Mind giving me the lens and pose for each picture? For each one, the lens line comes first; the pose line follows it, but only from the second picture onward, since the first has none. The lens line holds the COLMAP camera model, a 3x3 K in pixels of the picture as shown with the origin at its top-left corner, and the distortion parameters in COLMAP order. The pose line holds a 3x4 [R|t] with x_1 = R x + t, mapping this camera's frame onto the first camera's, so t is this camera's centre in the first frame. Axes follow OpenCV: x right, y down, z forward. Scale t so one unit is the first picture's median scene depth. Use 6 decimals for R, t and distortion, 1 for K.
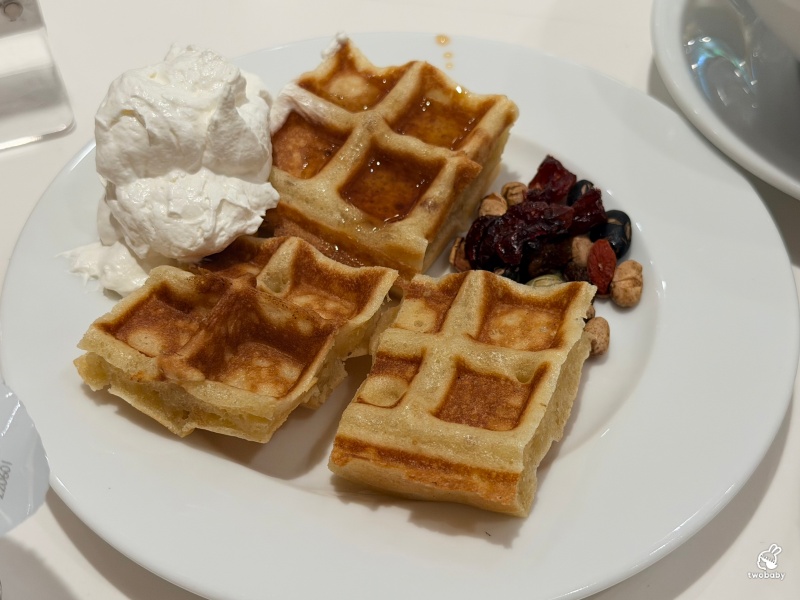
lens RADIAL K [[1255.0, 0, 400.0], [0, 1255.0, 300.0], [0, 0, 1]] dist [0.102903, -0.065745]
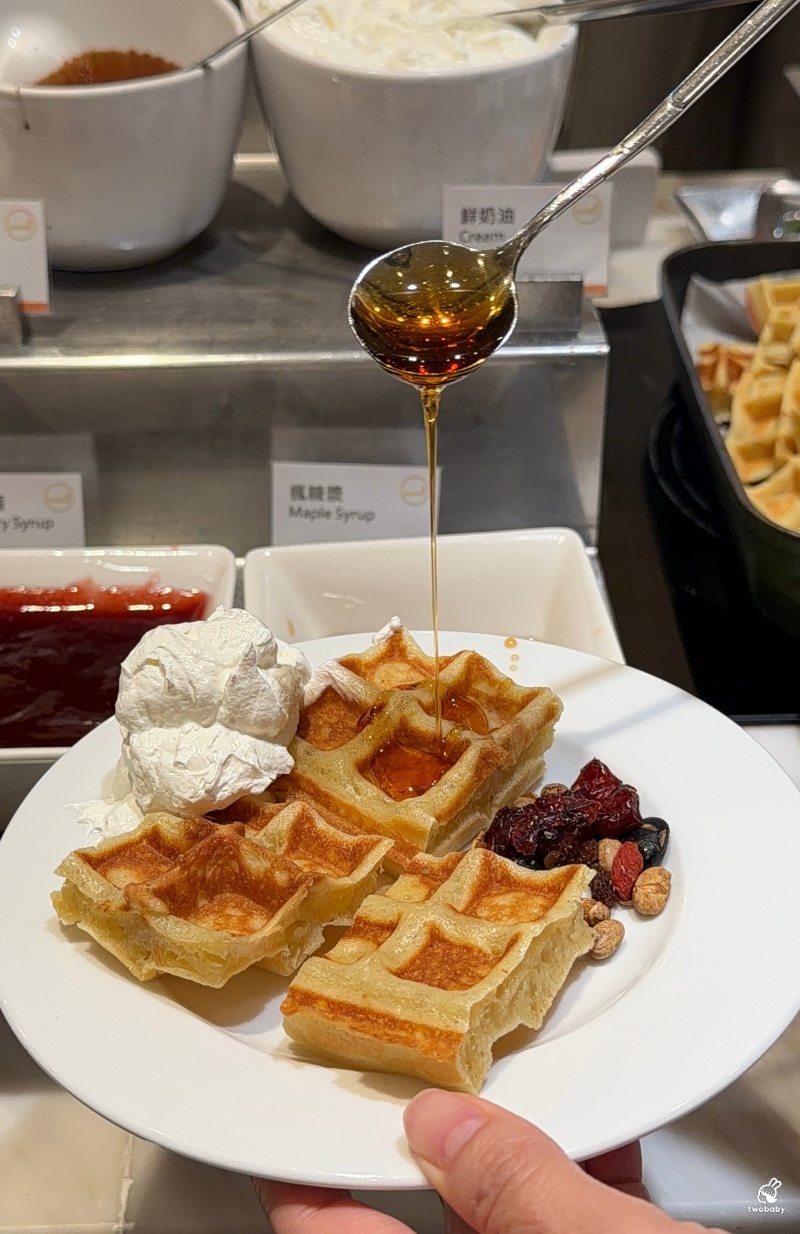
lens RADIAL K [[1695.0, 0, 400.0], [0, 1695.0, 617.0], [0, 0, 1]] dist [0.036305, 0.025494]
pose [[0.981529, 0.071786, -0.177333, 0.214759], [-0.121265, 0.950383, -0.286472, 0.180783], [0.147970, 0.302685, 0.941534, -0.253363]]
